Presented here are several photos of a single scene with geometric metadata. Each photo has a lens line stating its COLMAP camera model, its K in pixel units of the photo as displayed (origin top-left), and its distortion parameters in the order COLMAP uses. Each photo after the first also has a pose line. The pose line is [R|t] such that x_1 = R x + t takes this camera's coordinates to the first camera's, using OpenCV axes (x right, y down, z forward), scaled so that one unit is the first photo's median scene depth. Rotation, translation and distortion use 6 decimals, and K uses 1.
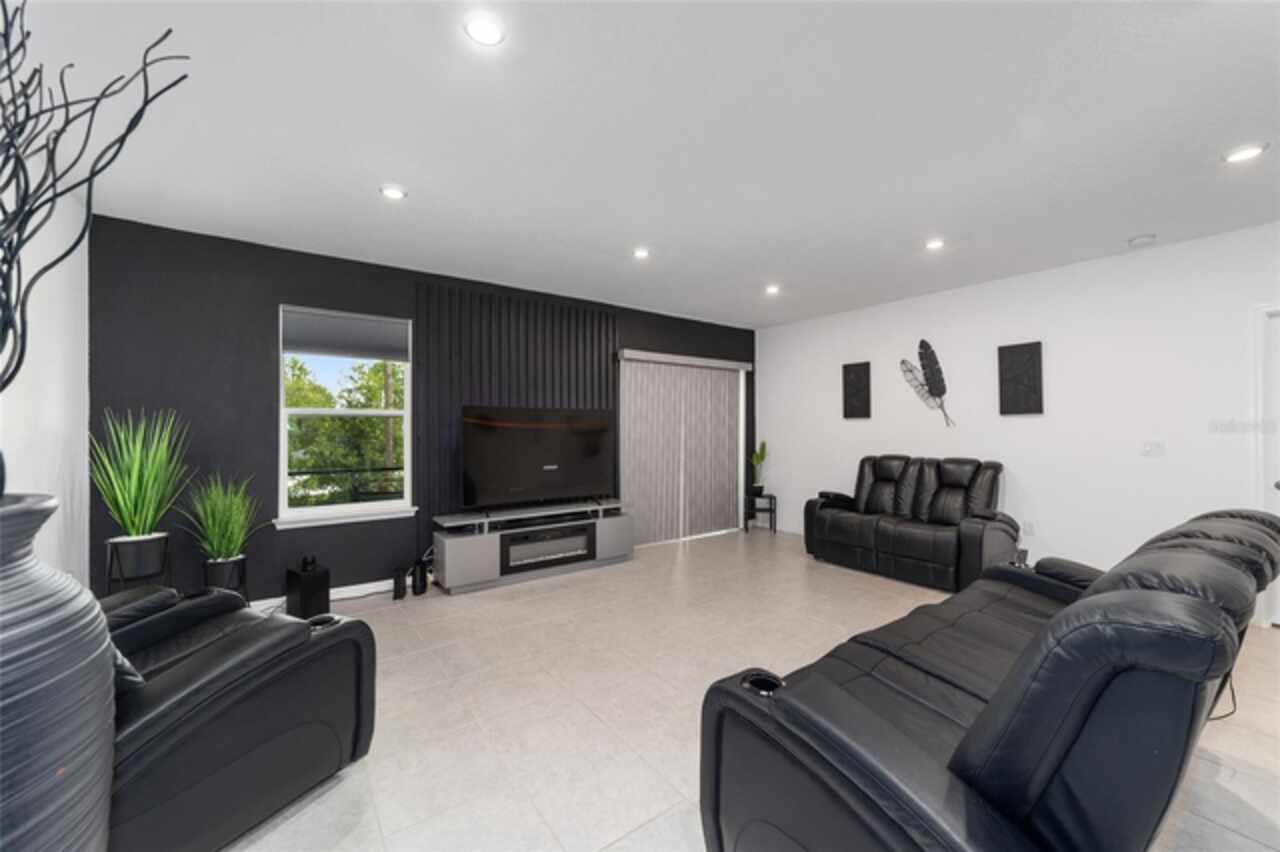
lens RADIAL K [[495.7, 0, 642.4], [0, 495.7, 424.7], [0, 0, 1]] dist [-0.012025, -0.000059]
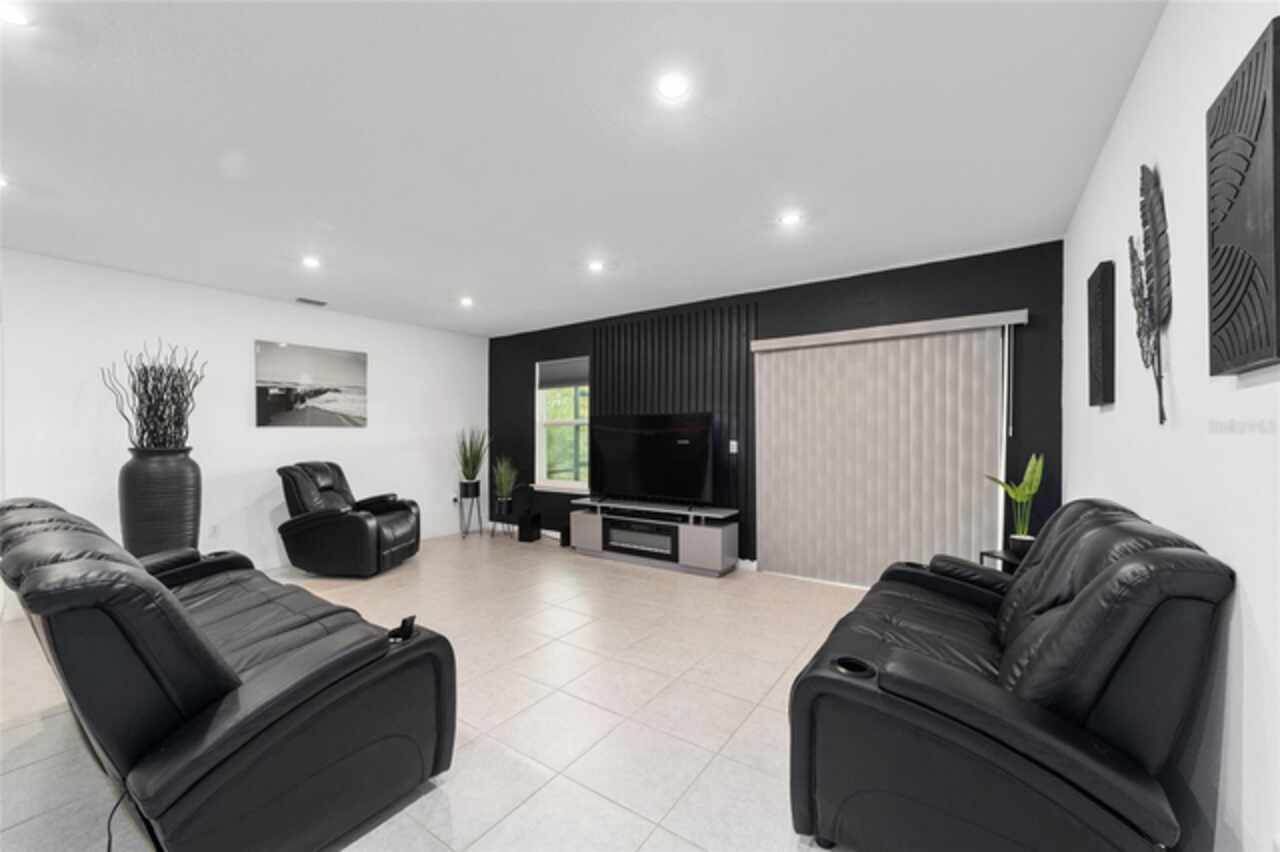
lens RADIAL K [[495.7, 0, 642.2], [0, 495.7, 435.7], [0, 0, 1]] dist [-0.012025, -0.000059]
pose [[0.330534, 0.002368, -0.943791, 0.831000], [0.011512, 0.999912, 0.006541, 0.007003], [0.943724, -0.013027, 0.330478, 0.609323]]
